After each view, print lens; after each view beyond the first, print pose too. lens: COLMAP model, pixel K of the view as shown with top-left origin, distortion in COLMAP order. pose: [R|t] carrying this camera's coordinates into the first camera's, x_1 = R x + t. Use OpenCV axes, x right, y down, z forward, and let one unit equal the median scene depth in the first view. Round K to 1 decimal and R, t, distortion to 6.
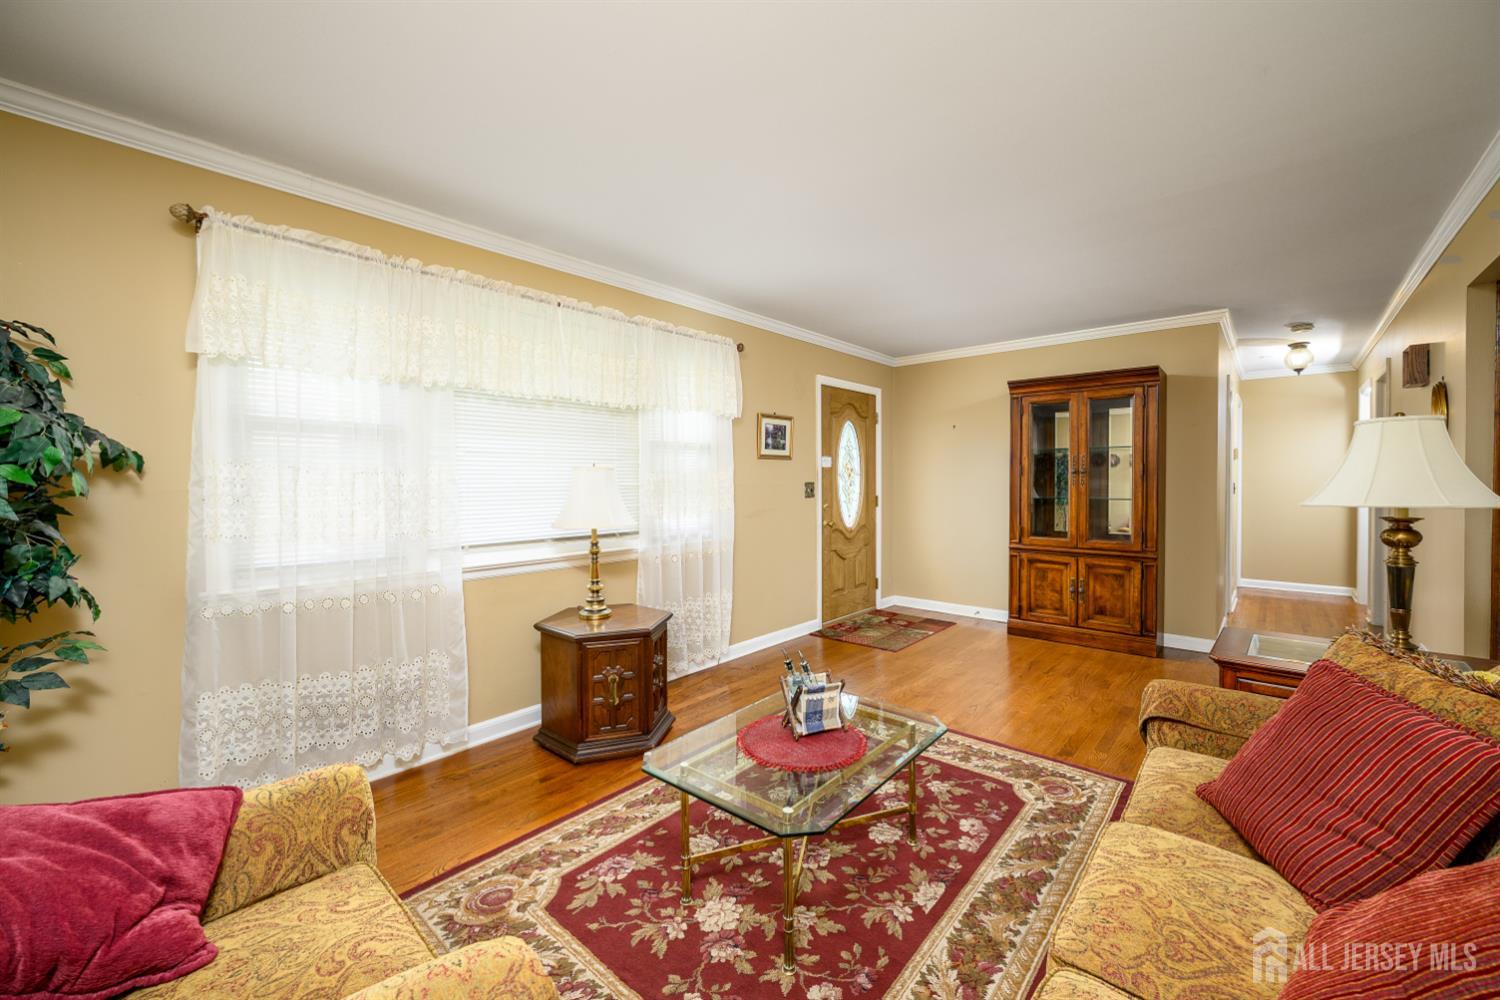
lens RADIAL K [[600.5, 0, 754.2], [0, 600.5, 482.9], [0, 0, 1]] dist [0.002021, 0.000180]
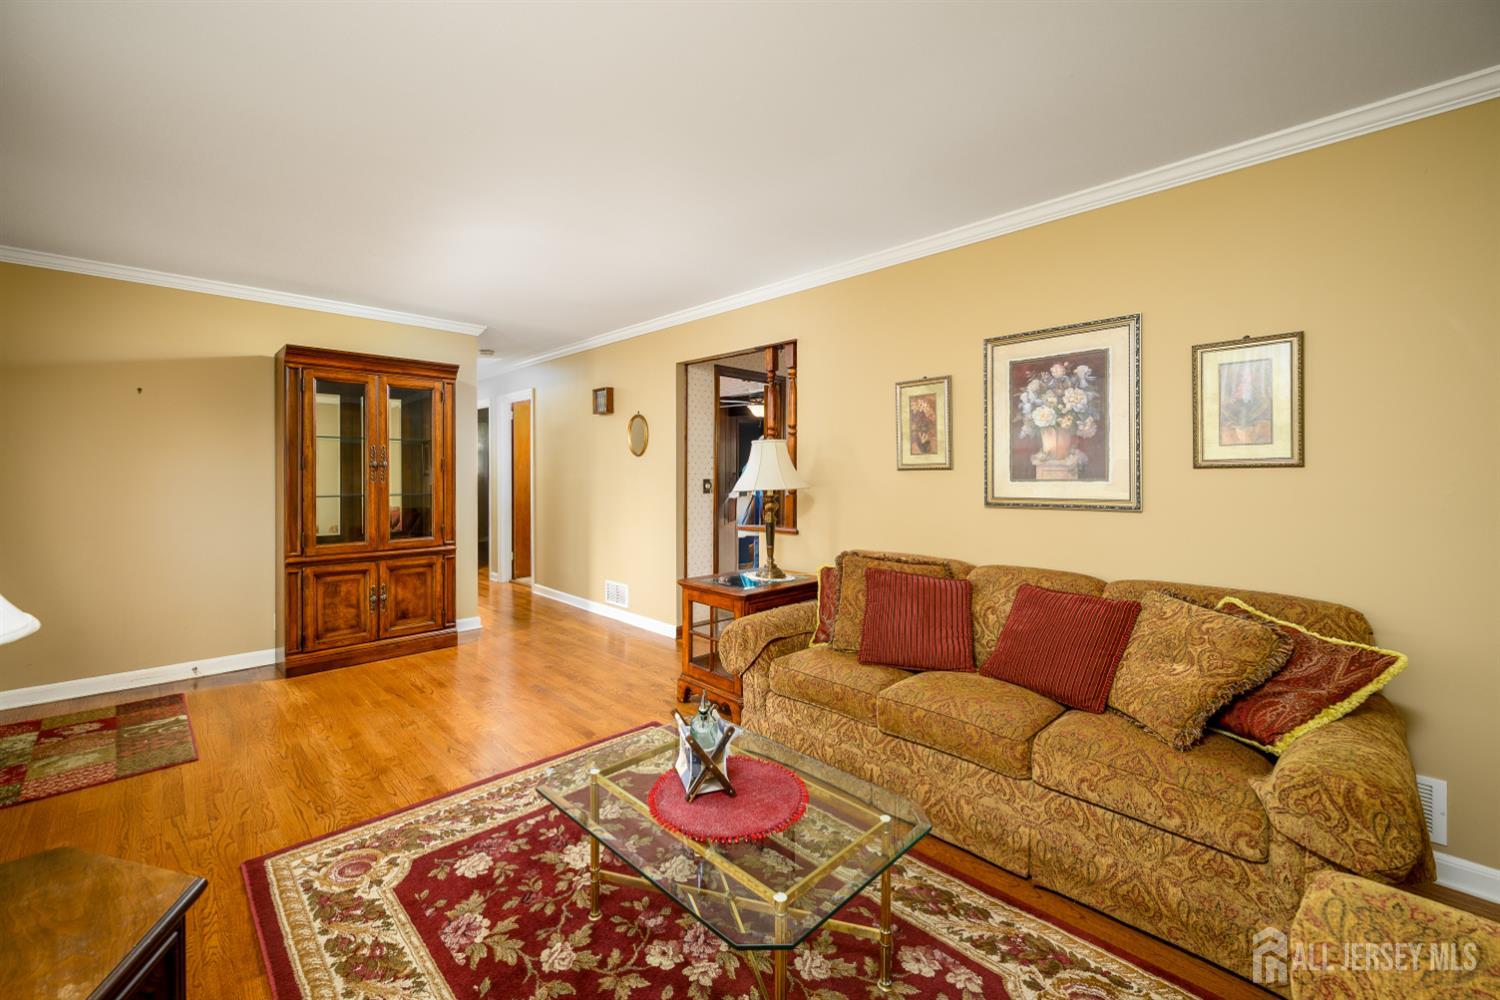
lens RADIAL K [[607.0, 0, 748.0], [0, 607.0, 472.5], [0, 0, 1]] dist [0.001064, 0.000131]
pose [[0.077264, 0.004612, 0.997000, -0.581998], [0.003679, 0.999981, -0.004911, -0.002665], [-0.997004, 0.004047, 0.077245, 0.710233]]
